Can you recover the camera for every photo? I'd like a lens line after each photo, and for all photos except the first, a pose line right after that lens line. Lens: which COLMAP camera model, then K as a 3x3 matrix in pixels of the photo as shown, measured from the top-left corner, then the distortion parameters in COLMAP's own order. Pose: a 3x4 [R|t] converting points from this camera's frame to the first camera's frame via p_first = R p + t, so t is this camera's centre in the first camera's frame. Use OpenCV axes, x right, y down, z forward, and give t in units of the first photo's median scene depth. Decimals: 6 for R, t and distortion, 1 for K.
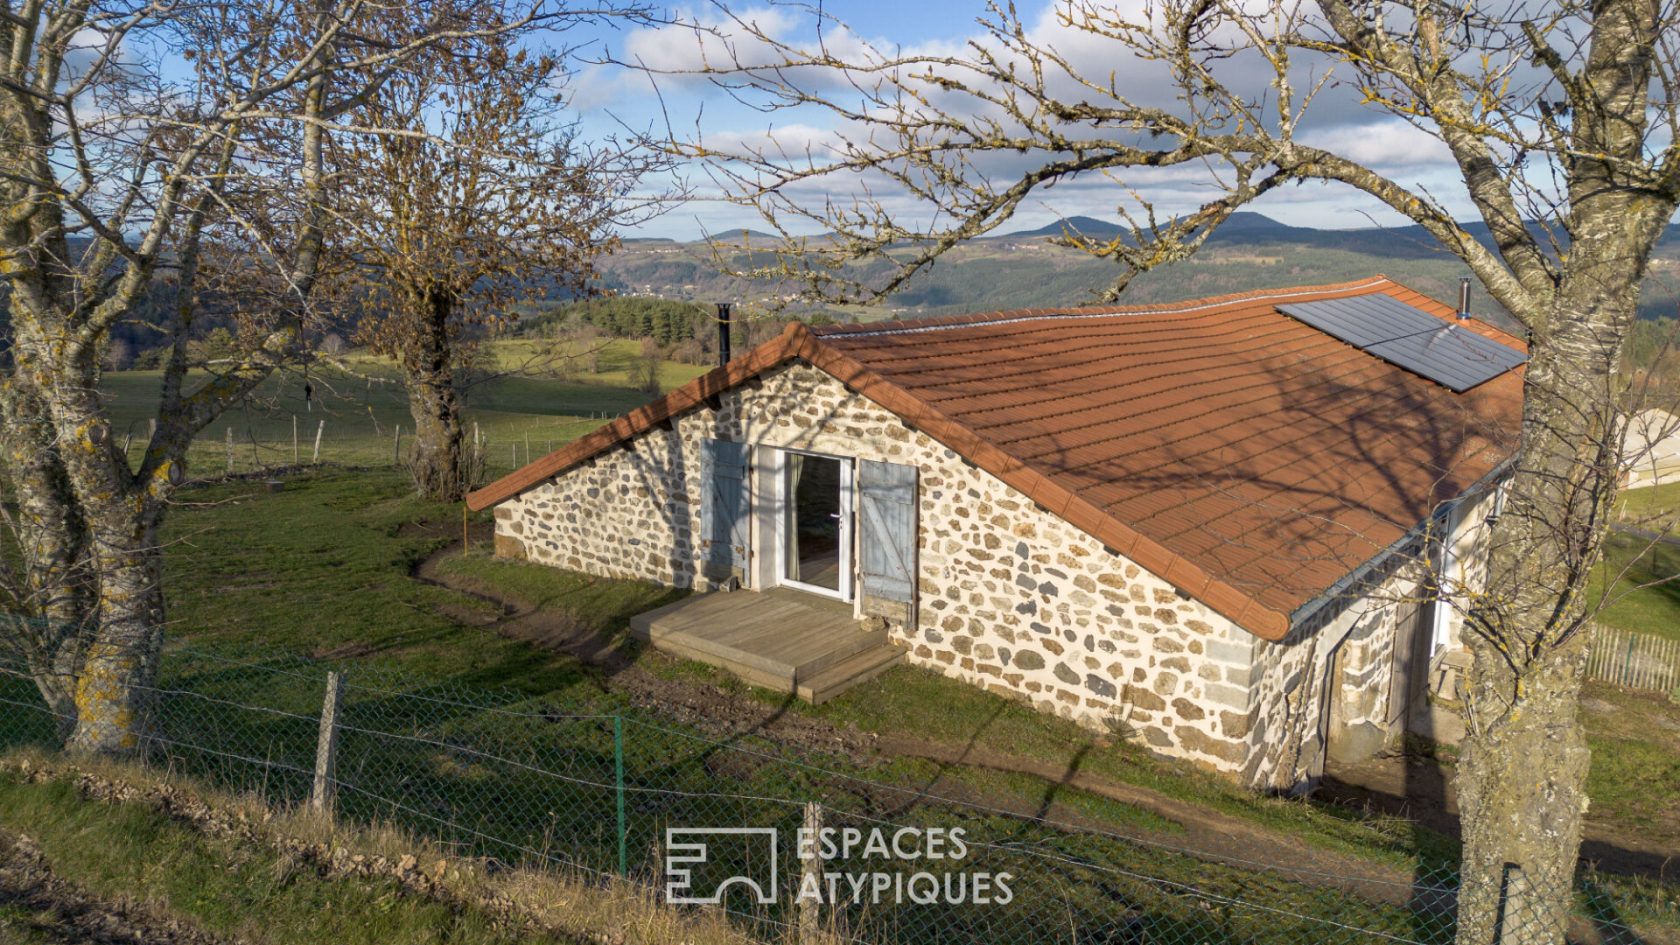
lens RADIAL K [[1152.0, 0, 840.0], [0, 1152.0, 472.5], [0, 0, 1]] dist [0.043090, -0.000149]
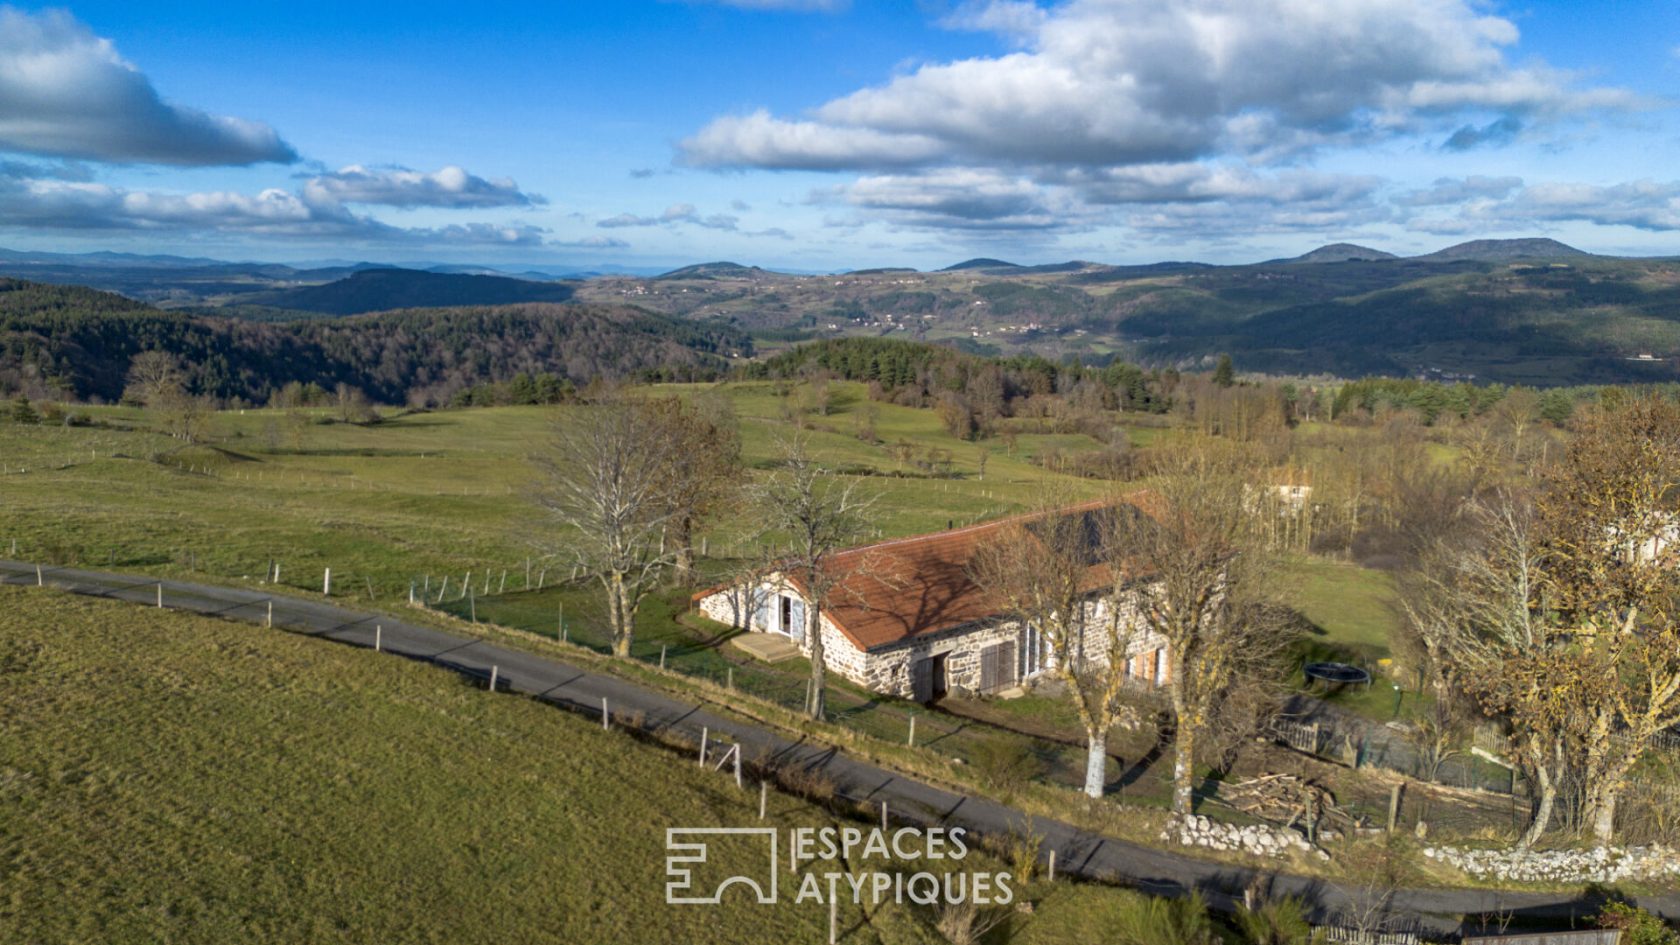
lens RADIAL K [[1152.0, 0, 840.0], [0, 1152.0, 472.5], [0, 0, 1]] dist [0.043090, -0.000149]
pose [[0.978323, 0.031380, -0.204692, 0.814600], [-0.035269, 0.999260, -0.015378, -0.326335], [0.204058, 0.022264, 0.978706, -2.305622]]
